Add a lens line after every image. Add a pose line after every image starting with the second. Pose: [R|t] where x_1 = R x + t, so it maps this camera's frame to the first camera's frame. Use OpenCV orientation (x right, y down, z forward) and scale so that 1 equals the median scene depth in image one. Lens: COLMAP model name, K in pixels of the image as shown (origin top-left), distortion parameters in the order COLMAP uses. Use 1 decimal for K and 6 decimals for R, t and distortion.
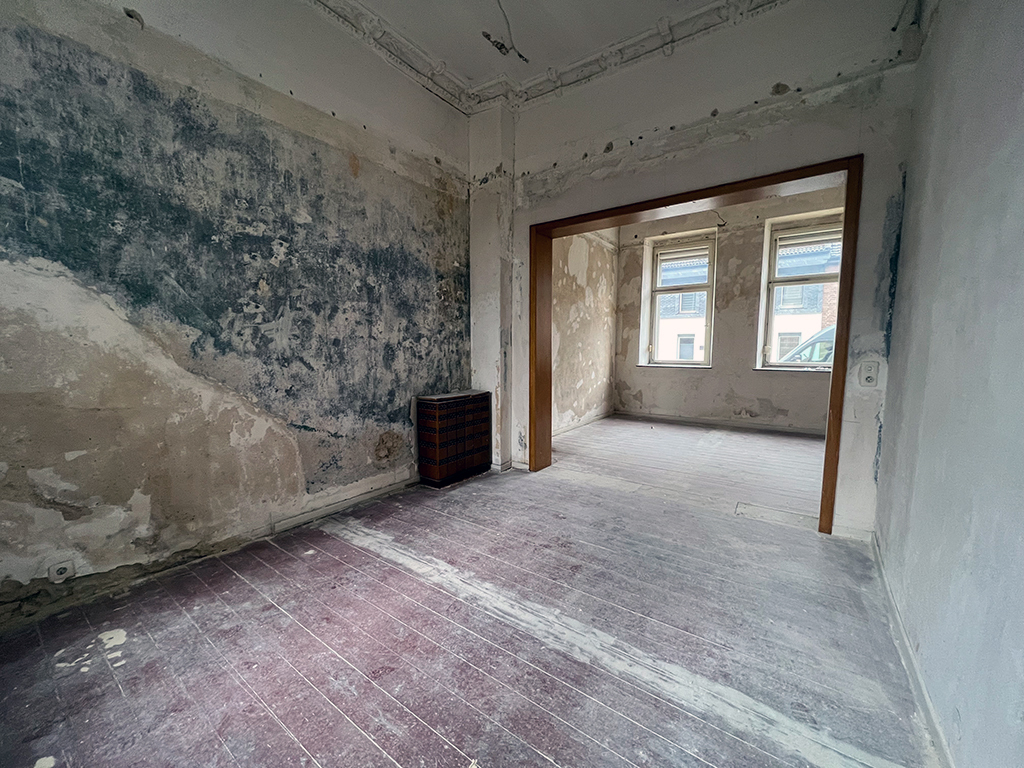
lens RADIAL K [[407.2, 0, 513.5], [0, 407.2, 385.2], [0, 0, 1]] dist [-0.002265, 0.000753]
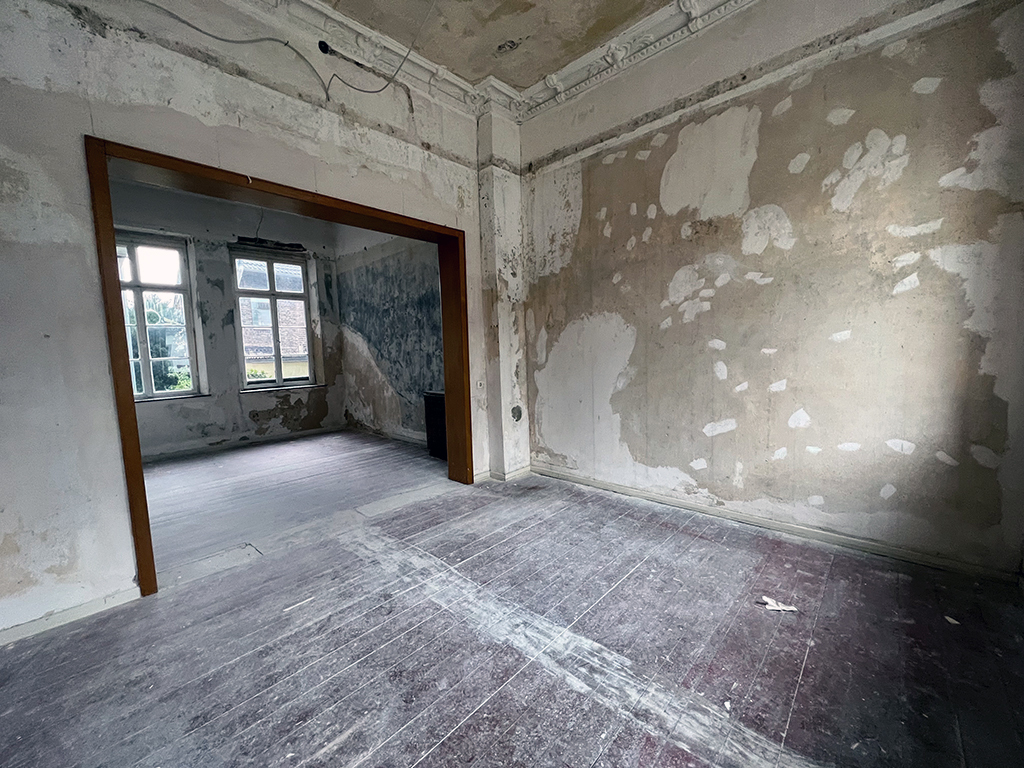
lens RADIAL K [[407.2, 0, 513.7], [0, 407.2, 385.4], [0, 0, 1]] dist [-0.002265, 0.000753]
pose [[-0.124693, 0.088564, -0.988235, 1.334846], [-0.065111, 0.993131, 0.097219, -0.166852], [0.990057, 0.076467, -0.118070, 1.659034]]
